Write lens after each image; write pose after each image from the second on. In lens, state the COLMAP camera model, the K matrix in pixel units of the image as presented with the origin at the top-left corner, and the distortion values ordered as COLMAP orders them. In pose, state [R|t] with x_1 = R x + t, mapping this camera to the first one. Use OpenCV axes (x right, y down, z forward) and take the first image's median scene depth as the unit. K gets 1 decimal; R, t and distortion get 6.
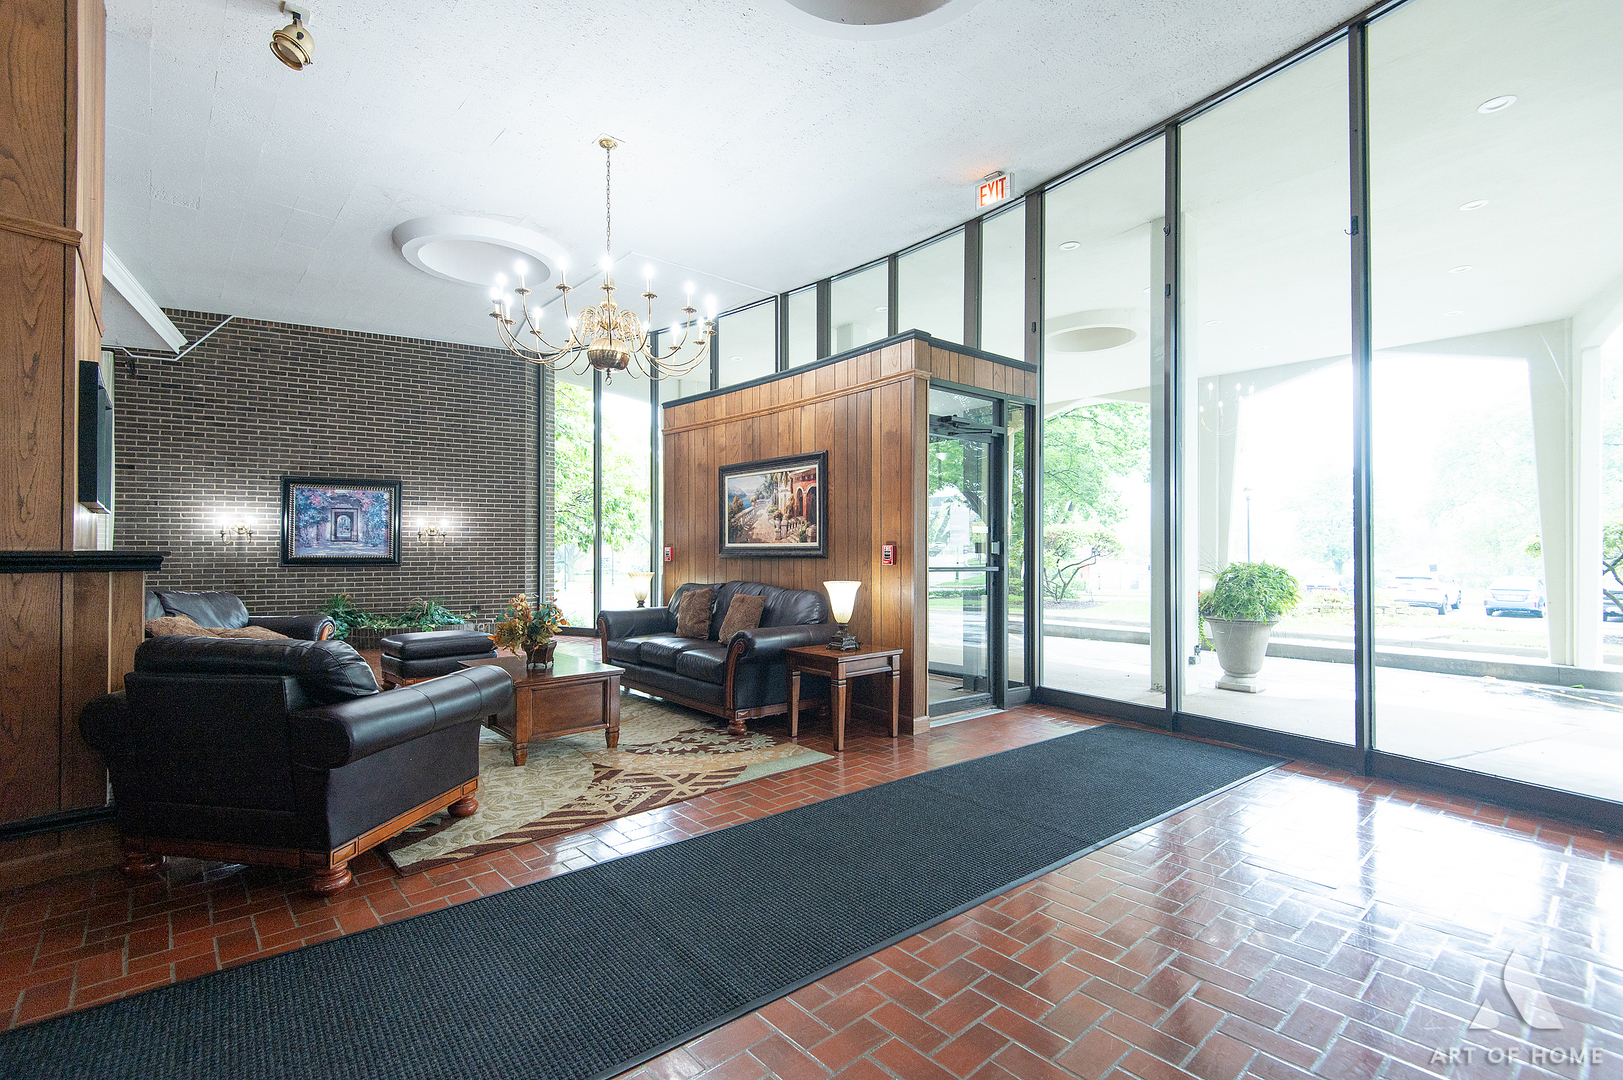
lens RADIAL K [[729.2, 0, 806.3], [0, 729.2, 535.3], [0, 0, 1]] dist [0.030263, -0.016786]
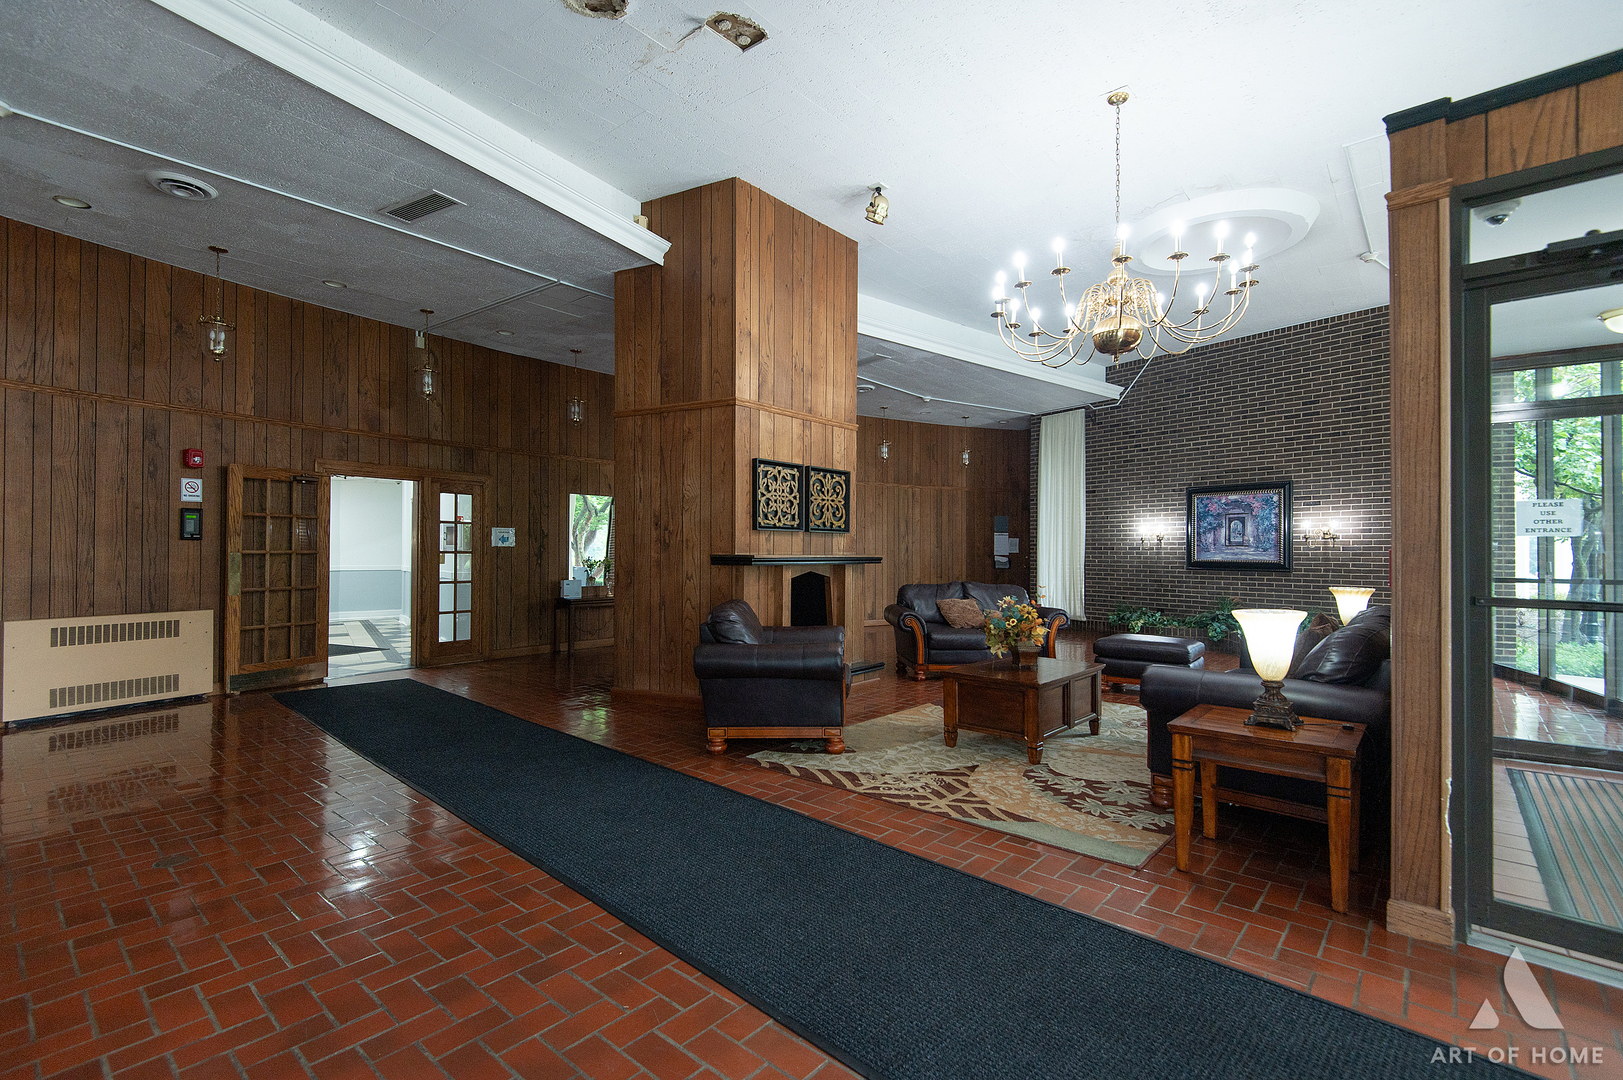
lens RADIAL K [[729.2, 0, 804.9], [0, 729.2, 547.1], [0, 0, 1]] dist [0.030263, -0.016786]
pose [[0.139956, -0.003328, -0.990152, 0.706350], [0.014166, 0.999899, -0.001359, 0.006305], [0.990056, -0.013837, 0.139989, 0.641868]]
